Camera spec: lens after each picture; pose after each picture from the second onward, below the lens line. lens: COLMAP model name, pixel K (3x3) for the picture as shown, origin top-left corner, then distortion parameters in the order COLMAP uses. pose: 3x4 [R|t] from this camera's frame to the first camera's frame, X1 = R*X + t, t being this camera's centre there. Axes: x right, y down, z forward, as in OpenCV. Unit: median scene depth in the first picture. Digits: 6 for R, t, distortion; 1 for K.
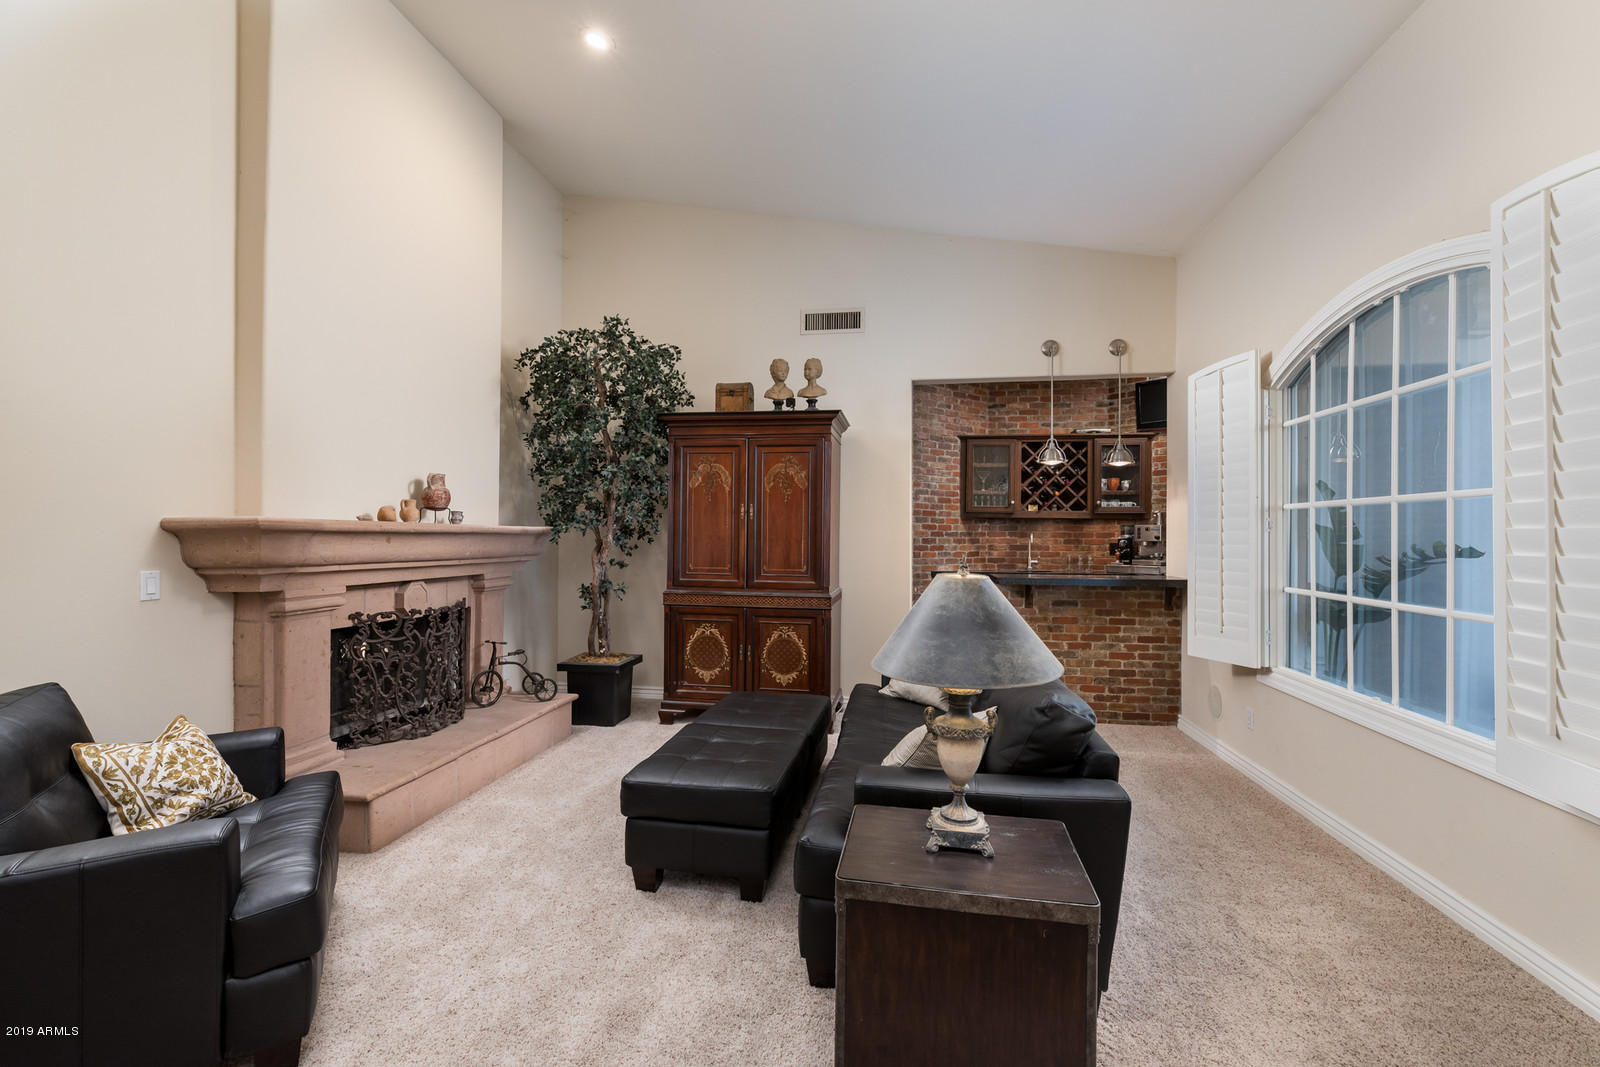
lens RADIAL K [[678.9, 0, 802.0], [0, 678.9, 534.0], [0, 0, 1]] dist [0.000594, 0.000053]
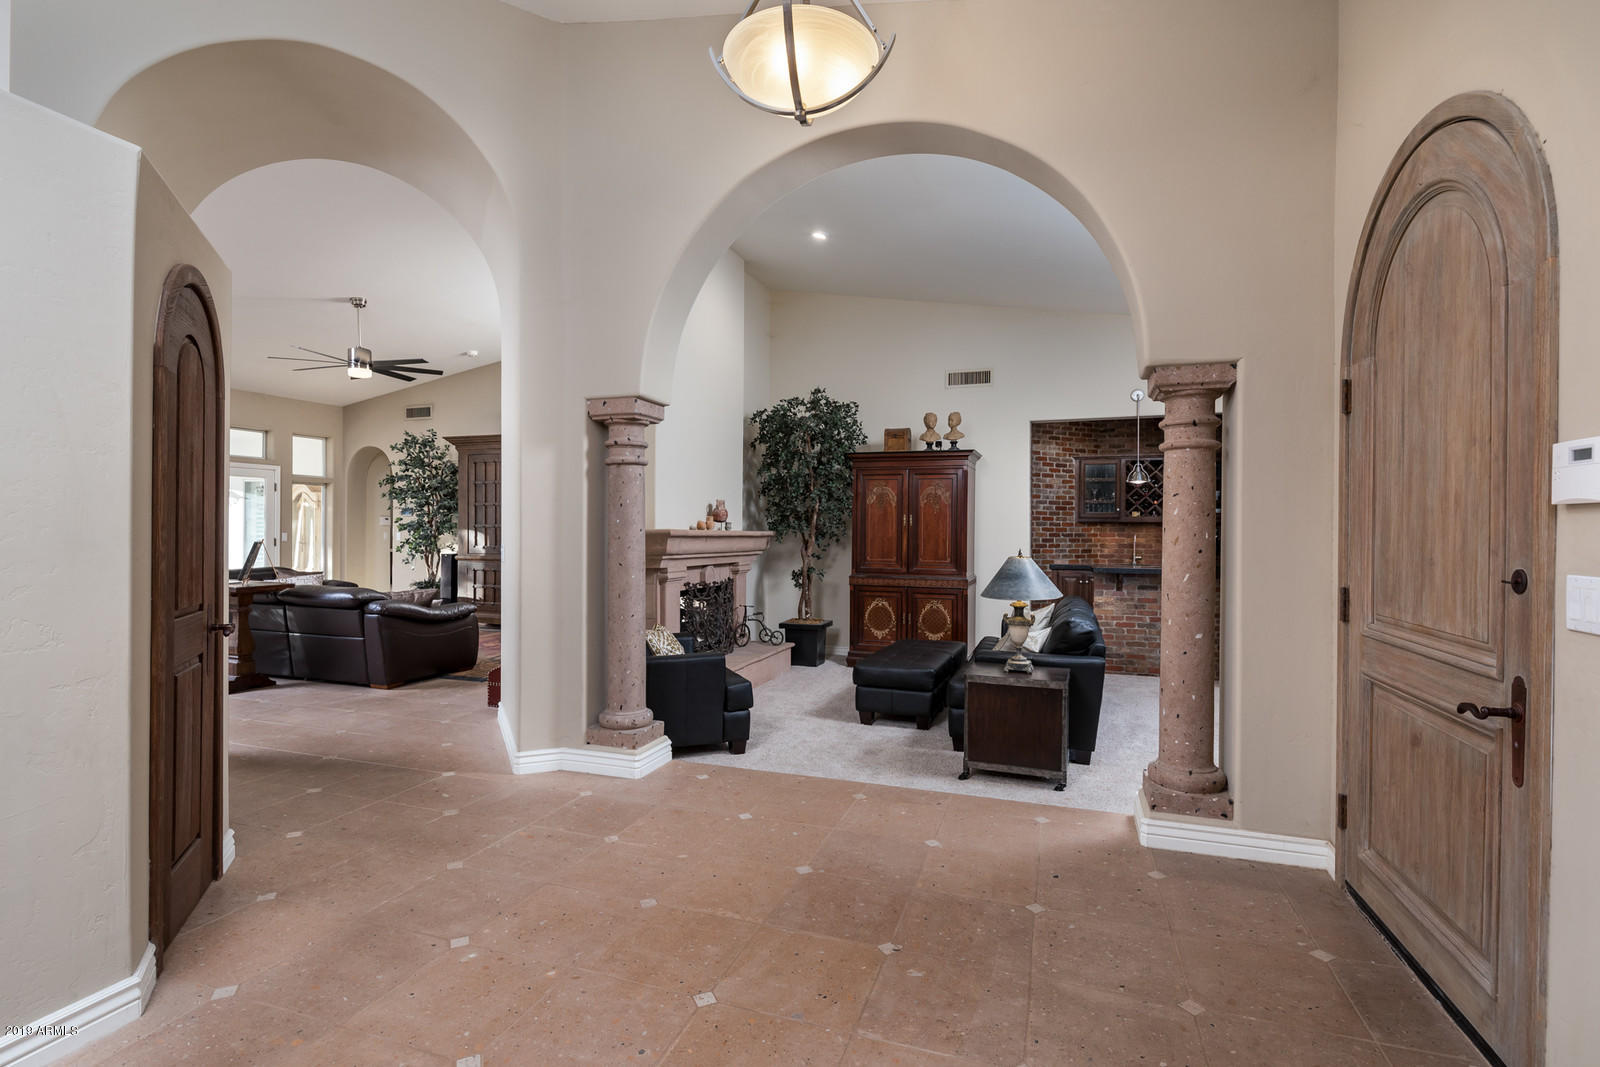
lens RADIAL K [[770.1, 0, 793.7], [0, 770.1, 530.6], [0, 0, 1]] dist [0.005766, 0.000083]
pose [[0.982465, -0.001230, -0.186442, -0.014167], [0.001402, 0.999999, 0.000791, -0.012893], [0.186441, -0.001038, 0.982466, -0.641761]]
